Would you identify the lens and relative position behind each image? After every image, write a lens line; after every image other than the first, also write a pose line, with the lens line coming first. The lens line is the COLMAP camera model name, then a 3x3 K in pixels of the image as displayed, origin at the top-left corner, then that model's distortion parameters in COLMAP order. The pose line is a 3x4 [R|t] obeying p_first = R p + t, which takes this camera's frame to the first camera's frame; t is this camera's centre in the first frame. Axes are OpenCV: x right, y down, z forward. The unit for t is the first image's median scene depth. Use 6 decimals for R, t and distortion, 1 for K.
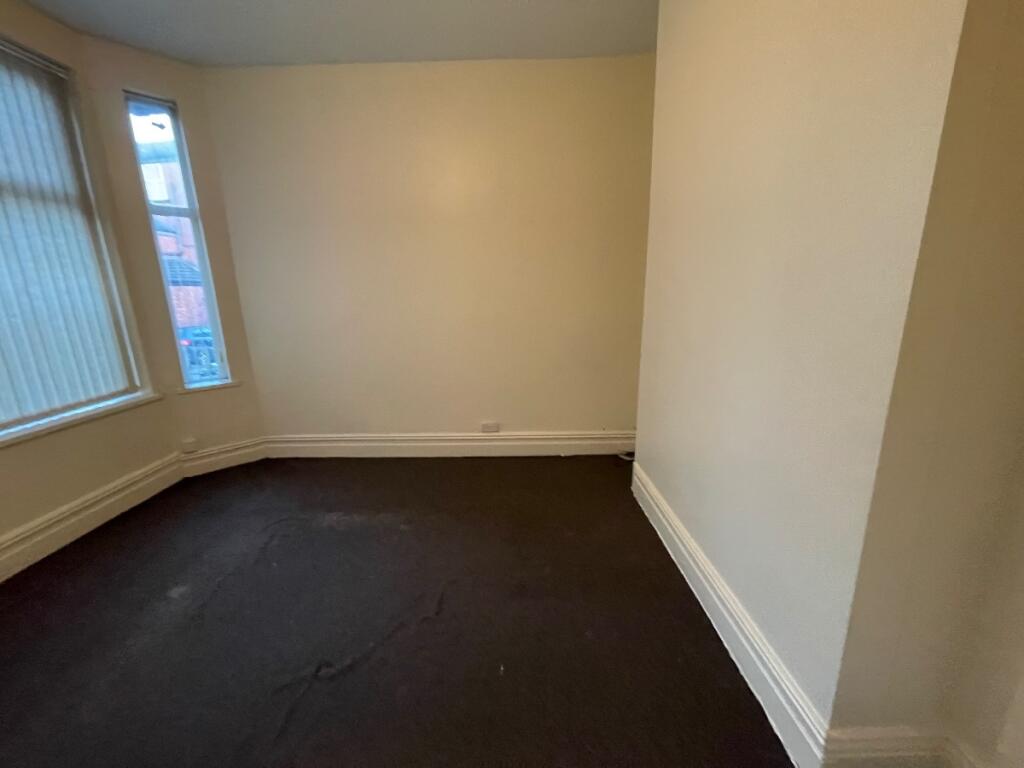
lens RADIAL K [[413.3, 0, 514.3], [0, 413.3, 386.0], [0, 0, 1]] dist [0.011781, 0.000680]
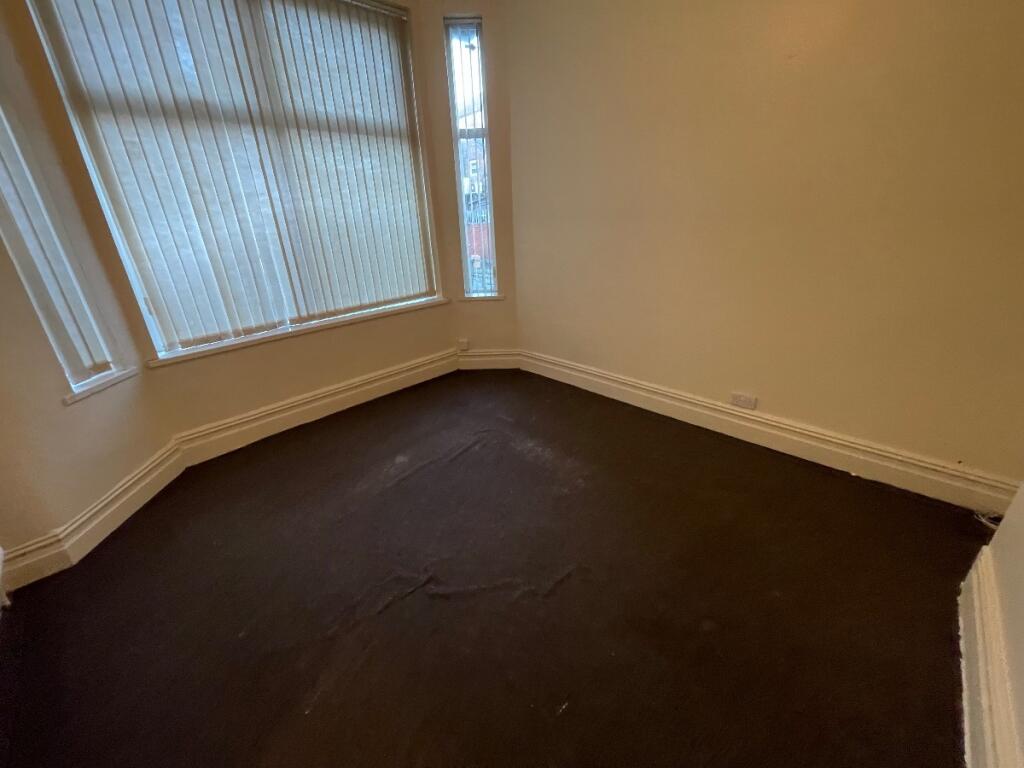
lens RADIAL K [[413.3, 0, 513.2], [0, 413.3, 383.1], [0, 0, 1]] dist [0.011781, 0.000680]
pose [[0.732623, 0.264700, -0.627055, 0.131136], [-0.149634, 0.961378, 0.231003, -0.056886], [0.663983, -0.075409, 0.743936, 0.211540]]
